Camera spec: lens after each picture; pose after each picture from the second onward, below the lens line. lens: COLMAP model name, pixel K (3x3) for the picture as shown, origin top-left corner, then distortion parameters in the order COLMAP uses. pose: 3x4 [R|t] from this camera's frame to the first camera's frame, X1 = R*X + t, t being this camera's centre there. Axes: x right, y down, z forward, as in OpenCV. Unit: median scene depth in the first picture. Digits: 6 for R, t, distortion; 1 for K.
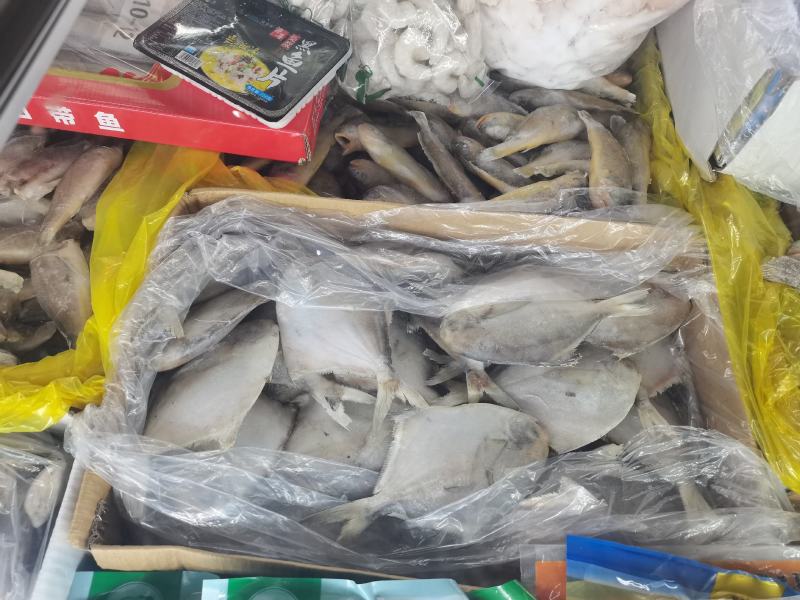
lens RADIAL K [[589.1, 0, 400.0], [0, 589.1, 300.0], [0, 0, 1]] dist [-0.001311, -0.000604]
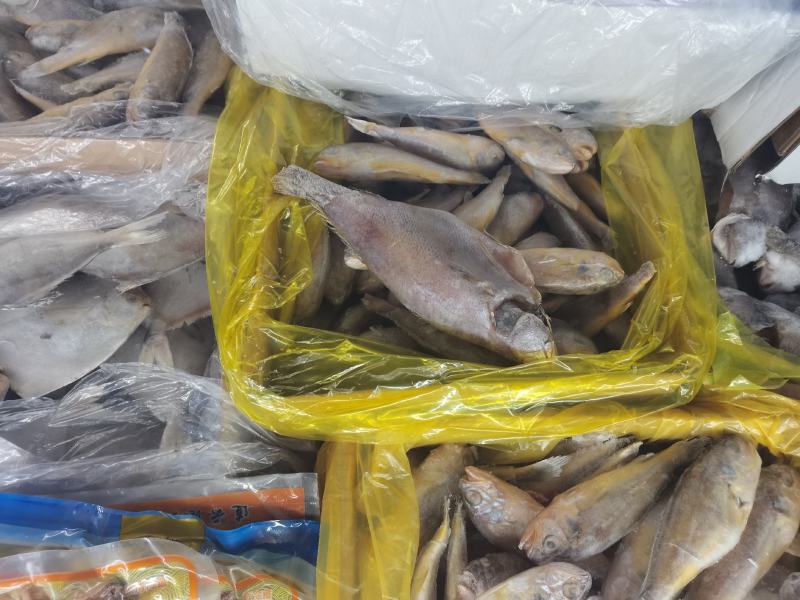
lens RADIAL K [[589.1, 0, 400.0], [0, 589.1, 300.0], [0, 0, 1]] dist [-0.001311, -0.000604]
pose [[0.994540, -0.085661, 0.059605, 0.720205], [0.077681, 0.989073, 0.125299, 0.029236], [-0.069686, -0.119984, 0.990327, 0.057954]]
